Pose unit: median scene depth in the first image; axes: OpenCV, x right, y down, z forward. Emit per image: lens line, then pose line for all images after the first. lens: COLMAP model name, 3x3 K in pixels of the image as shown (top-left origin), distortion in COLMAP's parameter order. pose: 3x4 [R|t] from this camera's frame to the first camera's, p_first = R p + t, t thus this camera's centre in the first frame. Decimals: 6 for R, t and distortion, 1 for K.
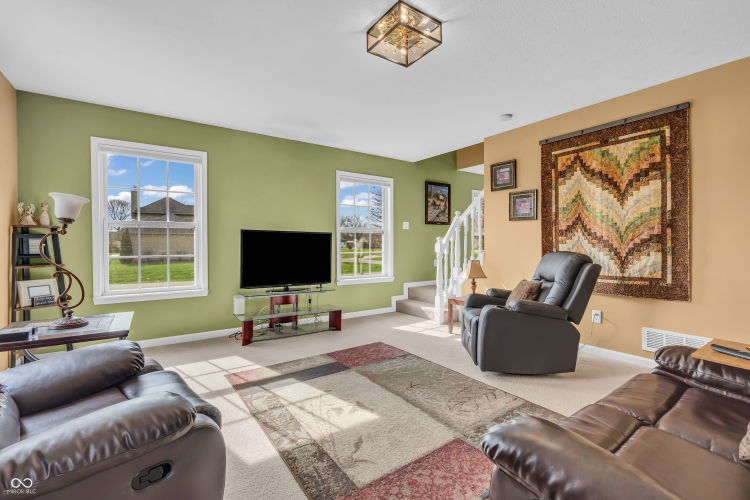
lens RADIAL K [[337.6, 0, 374.2], [0, 337.6, 244.9], [0, 0, 1]] dist [-0.003000, -0.000060]
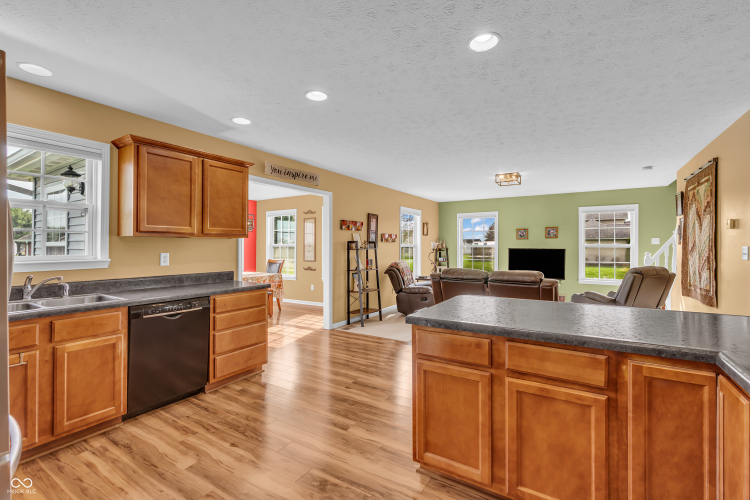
lens RADIAL K [[337.6, 0, 374.2], [0, 337.6, 244.9], [0, 0, 1]] dist [-0.003000, -0.000060]
pose [[0.389794, -0.004120, -0.920893, 1.501014], [-0.001524, 0.999986, -0.005119, -0.068397], [0.920901, 0.003399, 0.389782, -0.709708]]
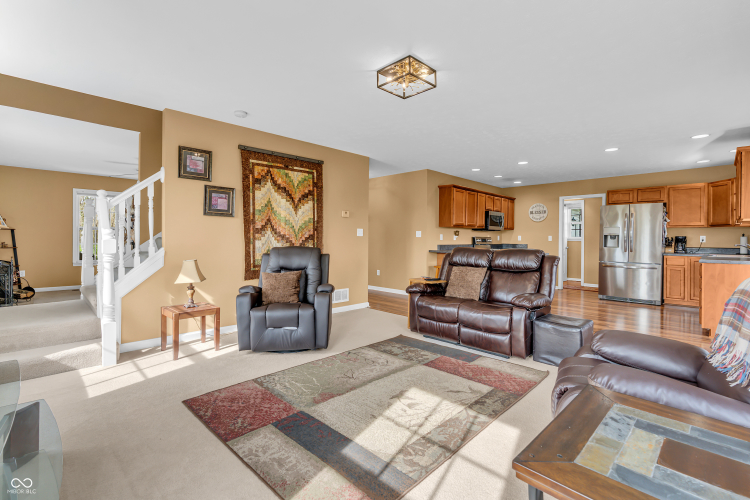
lens RADIAL K [[337.6, 0, 374.2], [0, 337.6, 244.9], [0, 0, 1]] dist [-0.003000, -0.000060]
pose [[-0.176167, -0.019296, 0.984171, -0.809817], [-0.005420, 0.999812, 0.018632, -0.013262], [-0.984345, -0.002052, -0.176238, 0.963438]]
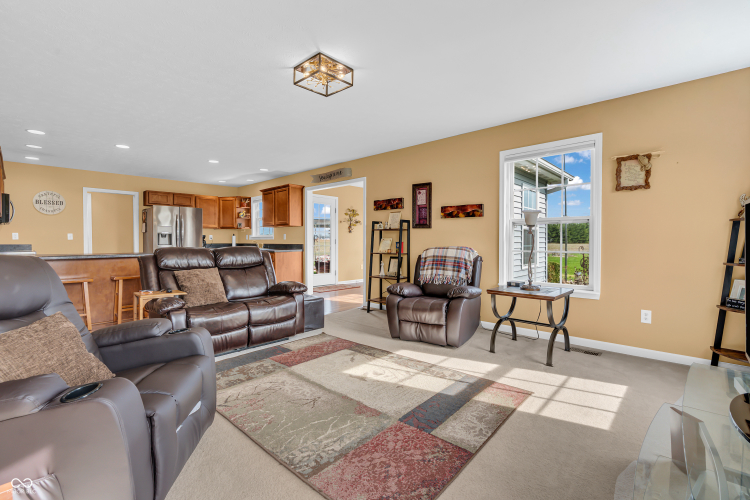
lens RADIAL K [[337.6, 0, 374.2], [0, 337.6, 244.9], [0, 0, 1]] dist [-0.003000, -0.000060]
pose [[-0.977623, 0.002169, -0.210353, 0.122647], [-0.000710, 0.999907, 0.013610, -0.000600], [0.210363, 0.013455, -0.977531, 1.640278]]
